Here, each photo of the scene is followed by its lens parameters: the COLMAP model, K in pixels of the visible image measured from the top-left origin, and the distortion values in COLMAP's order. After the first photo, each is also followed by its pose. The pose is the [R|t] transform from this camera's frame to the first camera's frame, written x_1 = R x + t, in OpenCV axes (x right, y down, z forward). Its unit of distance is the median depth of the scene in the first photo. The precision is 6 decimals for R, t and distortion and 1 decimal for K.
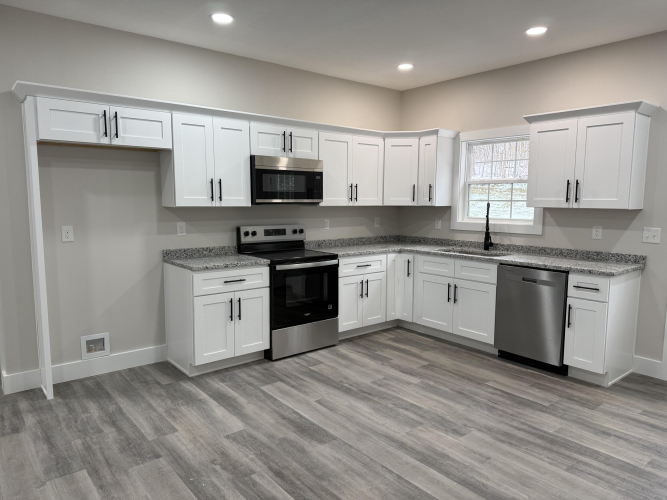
lens RADIAL K [[469.5, 0, 333.8], [0, 469.5, 251.6], [0, 0, 1]] dist [0.073776, -0.101039]
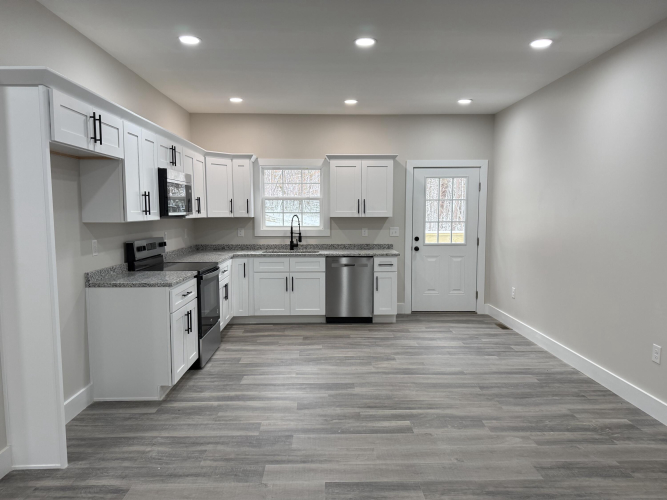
lens RADIAL K [[469.0, 0, 333.5], [0, 469.0, 250.0], [0, 0, 1]] dist [0.127942, -0.181158]
pose [[0.615328, -0.072136, 0.784964, -0.744994], [0.094335, 0.995386, 0.017525, -0.017522], [-0.782606, 0.063266, 0.619294, 0.109105]]
